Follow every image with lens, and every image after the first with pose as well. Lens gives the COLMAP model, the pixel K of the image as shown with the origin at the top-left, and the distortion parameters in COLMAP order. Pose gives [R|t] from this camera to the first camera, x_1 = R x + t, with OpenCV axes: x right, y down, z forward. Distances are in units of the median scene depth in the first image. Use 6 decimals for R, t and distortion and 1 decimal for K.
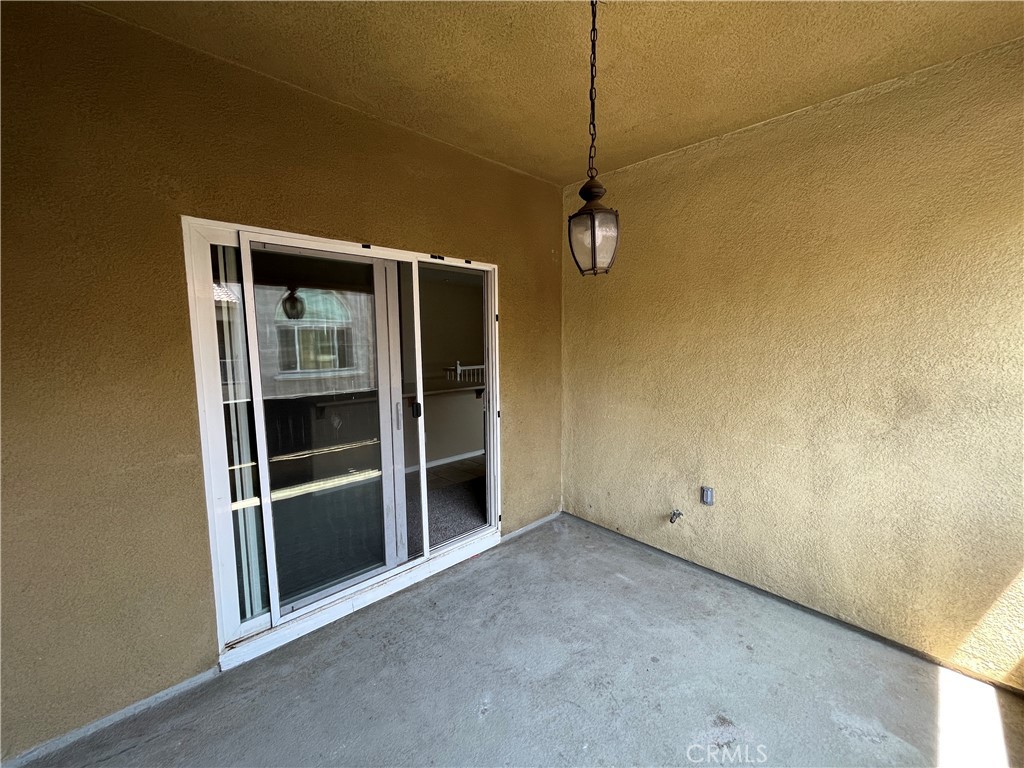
lens RADIAL K [[413.6, 0, 507.5], [0, 413.6, 383.2], [0, 0, 1]] dist [-0.002840, -0.000336]
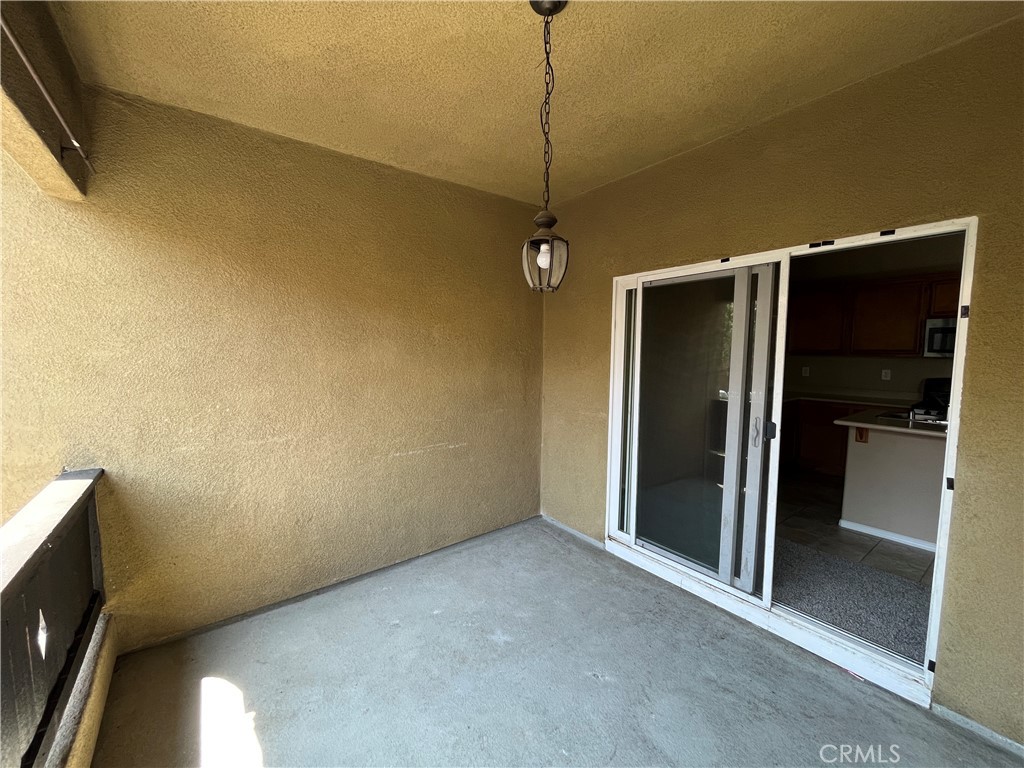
lens RADIAL K [[413.6, 0, 507.5], [0, 413.6, 383.2], [0, 0, 1]] dist [-0.002840, -0.000336]
pose [[-0.120762, 0.086598, -0.988897, 0.795837], [-0.109811, 0.988908, 0.100009, -0.066977], [0.986589, 0.120669, -0.109913, 0.613251]]
